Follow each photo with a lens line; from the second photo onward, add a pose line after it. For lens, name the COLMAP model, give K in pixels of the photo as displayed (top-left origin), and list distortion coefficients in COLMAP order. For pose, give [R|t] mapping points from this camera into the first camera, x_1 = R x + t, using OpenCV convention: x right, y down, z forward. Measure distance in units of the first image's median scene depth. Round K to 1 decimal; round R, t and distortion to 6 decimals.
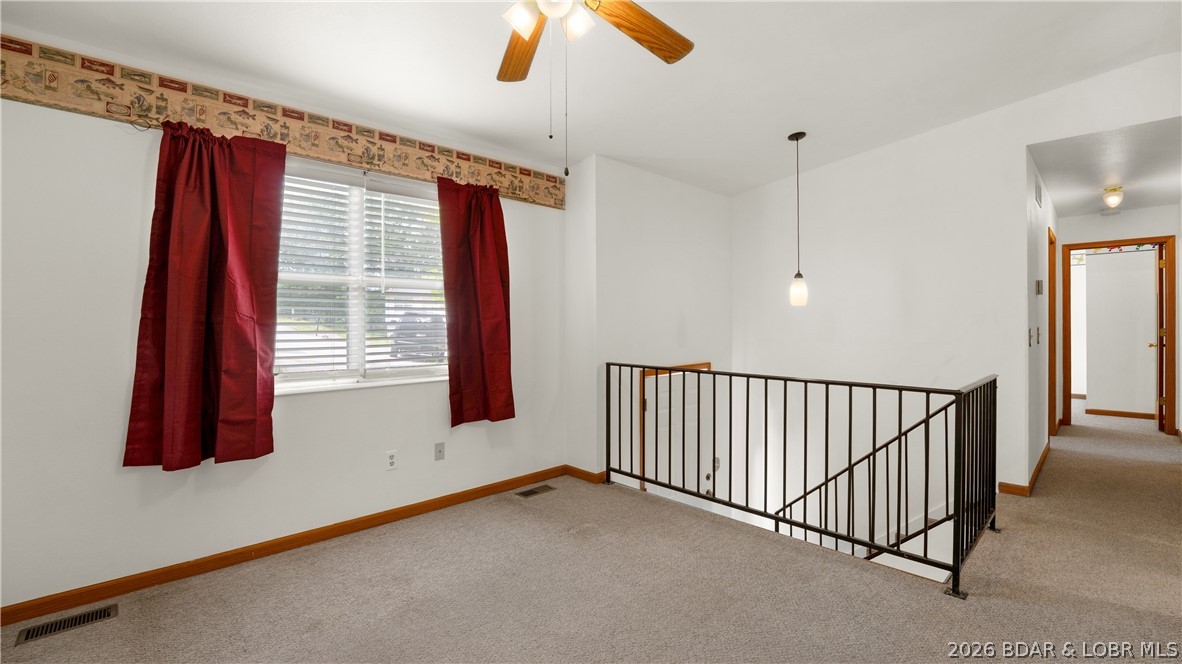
lens RADIAL K [[503.6, 0, 591.0], [0, 503.6, 332.0], [0, 0, 1]] dist [-0.001693, -0.000556]
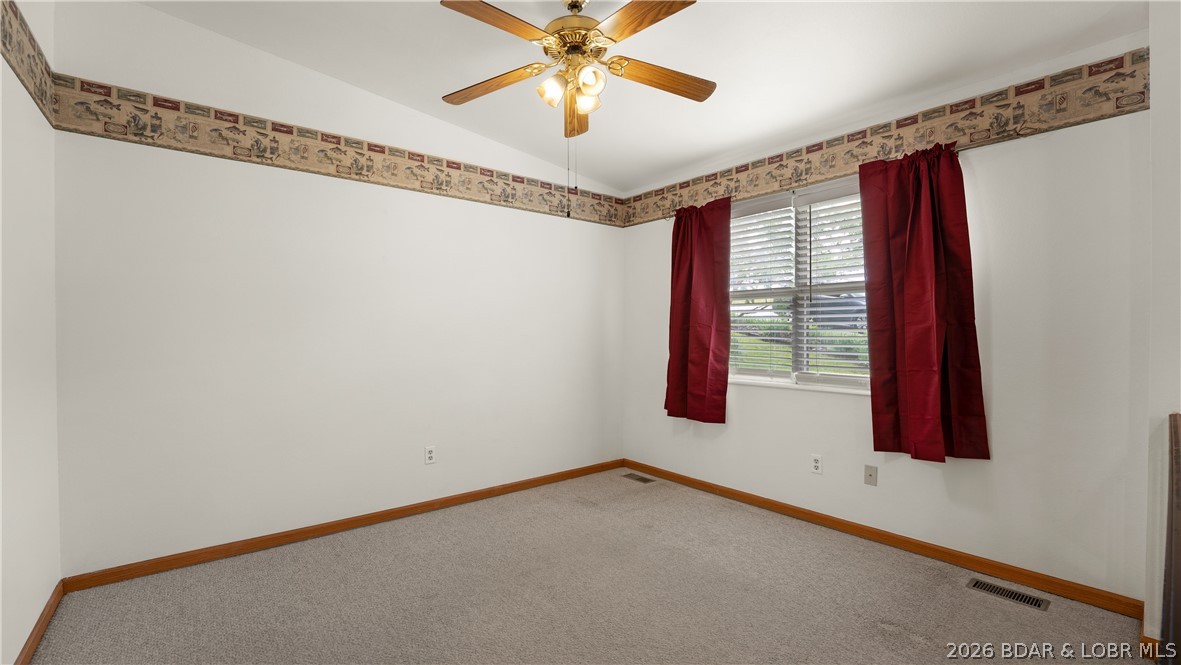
lens RADIAL K [[503.2, 0, 592.1], [0, 503.2, 351.3], [0, 0, 1]] dist [-0.001571, -0.000063]
pose [[-0.051884, 0.042604, -0.997744, 0.641615], [-0.016336, 0.998920, 0.043504, -0.010934], [0.998520, 0.018556, -0.051132, 0.596918]]
